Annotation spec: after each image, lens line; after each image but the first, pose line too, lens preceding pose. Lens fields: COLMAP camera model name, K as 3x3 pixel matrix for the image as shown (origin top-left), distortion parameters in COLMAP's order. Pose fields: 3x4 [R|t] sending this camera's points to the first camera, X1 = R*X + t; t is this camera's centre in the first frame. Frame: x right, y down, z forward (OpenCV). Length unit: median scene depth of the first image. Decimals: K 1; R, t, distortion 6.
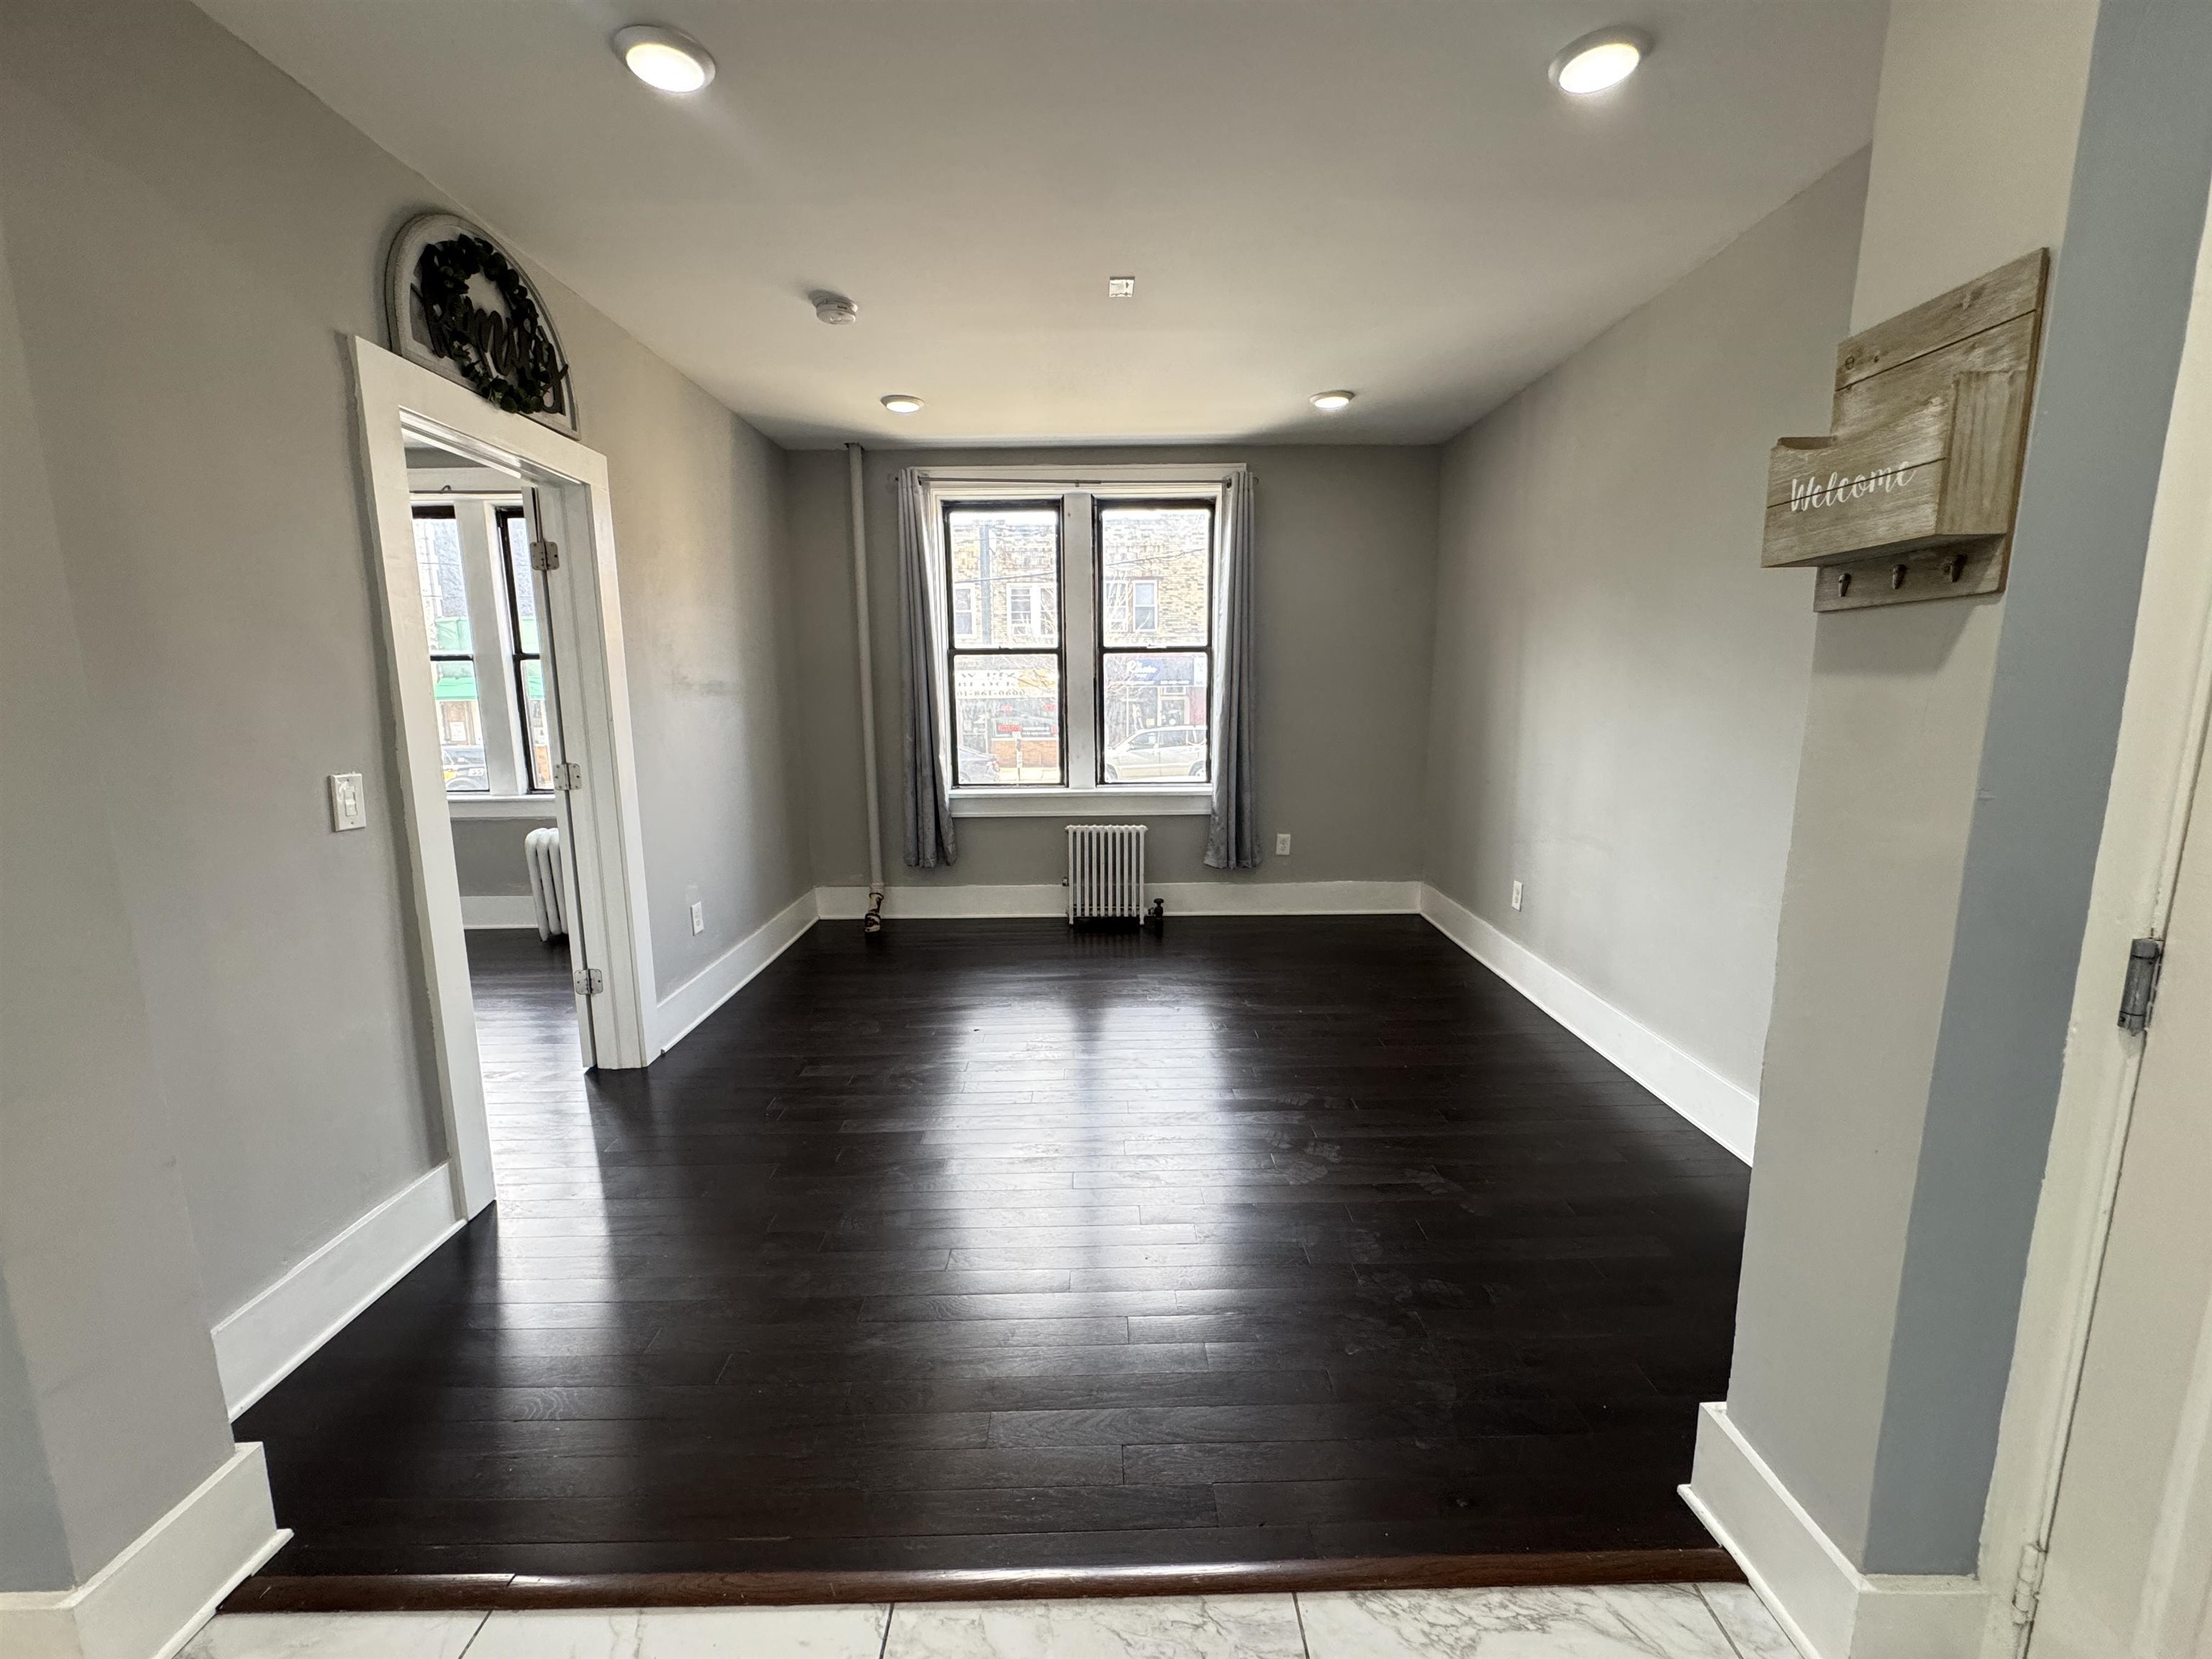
lens RADIAL K [[877.1, 0, 1099.0], [0, 877.1, 826.6], [0, 0, 1]] dist [-0.001984, 0.000236]
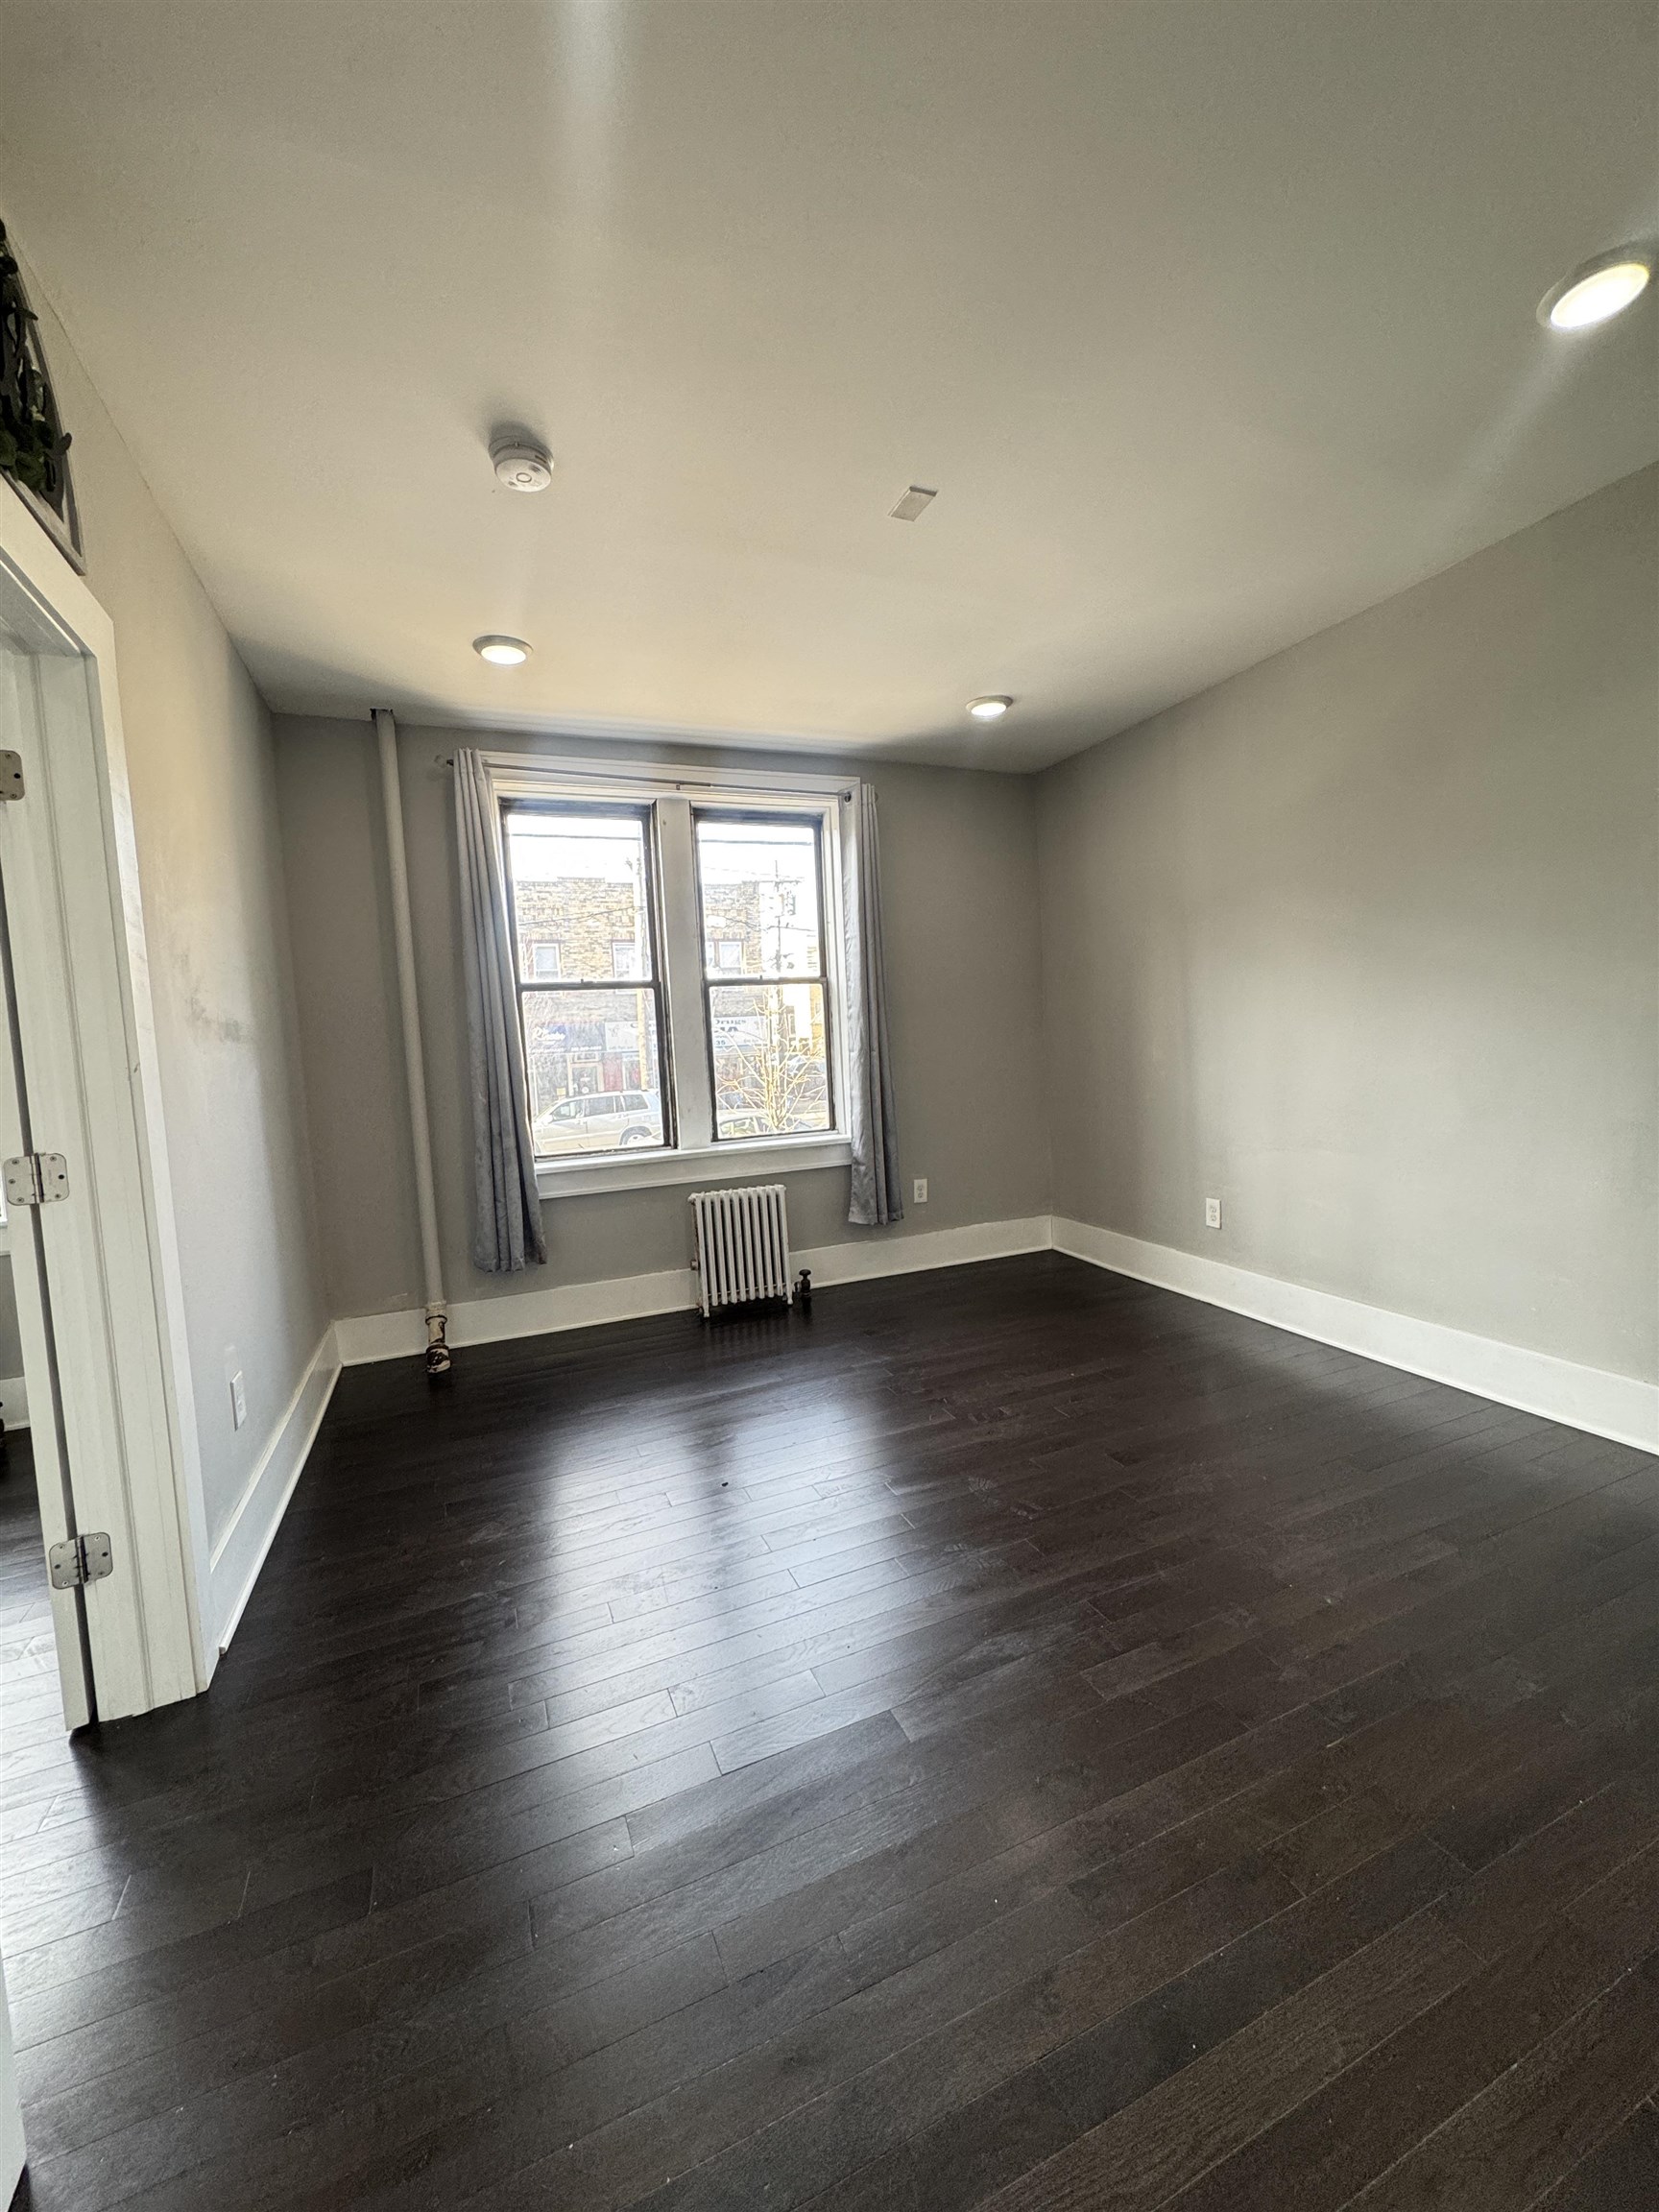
lens RADIAL K [[877.1, 0, 827.9], [0, 877.1, 1104.8], [0, 0, 1]] dist [-0.001984, 0.000236]
pose [[0.923200, -0.065374, 0.378719, -0.224440], [0.103076, 0.991441, -0.080126, -0.005517], [-0.370240, 0.113009, 0.922037, 0.199799]]
